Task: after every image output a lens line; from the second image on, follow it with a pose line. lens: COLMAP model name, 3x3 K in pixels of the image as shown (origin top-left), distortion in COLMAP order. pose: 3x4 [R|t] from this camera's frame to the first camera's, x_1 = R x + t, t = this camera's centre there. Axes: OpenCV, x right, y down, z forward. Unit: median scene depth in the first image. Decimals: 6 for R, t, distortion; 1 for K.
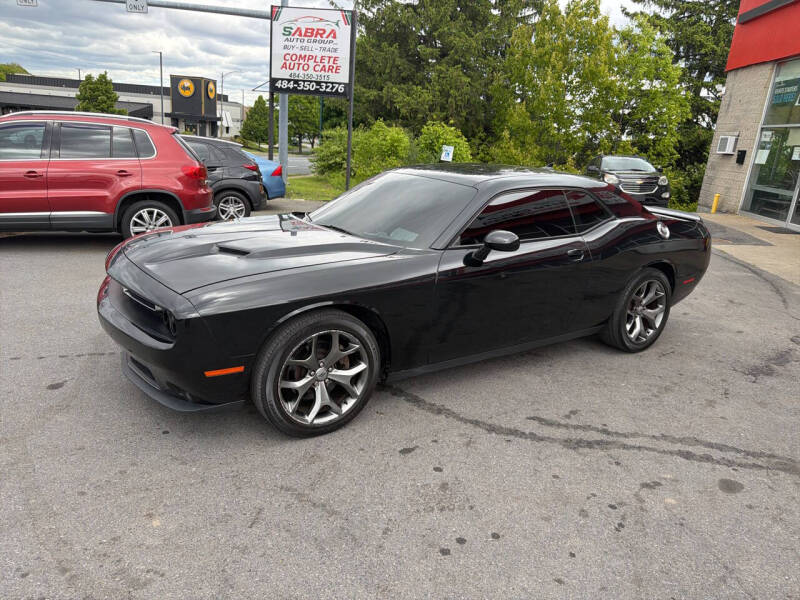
lens RADIAL K [[569.6, 0, 404.0], [0, 569.6, 298.5], [0, 0, 1]] dist [0.028979, -0.037068]
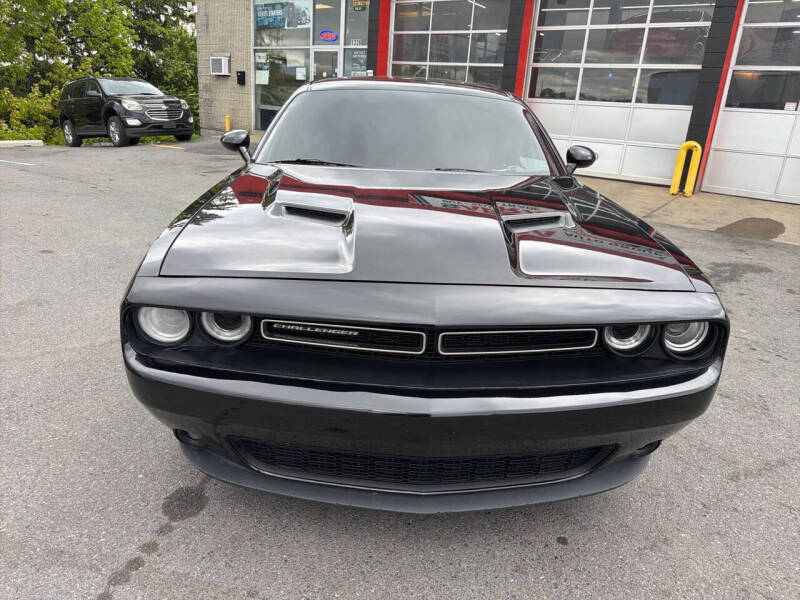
lens RADIAL K [[569.6, 0, 398.1], [0, 569.6, 297.6], [0, 0, 1]] dist [0.028979, -0.037068]
pose [[0.544637, -0.309386, 0.779519, -0.276382], [0.216072, 0.949855, 0.226025, -0.055170], [-0.810360, 0.045331, 0.584176, 0.239955]]
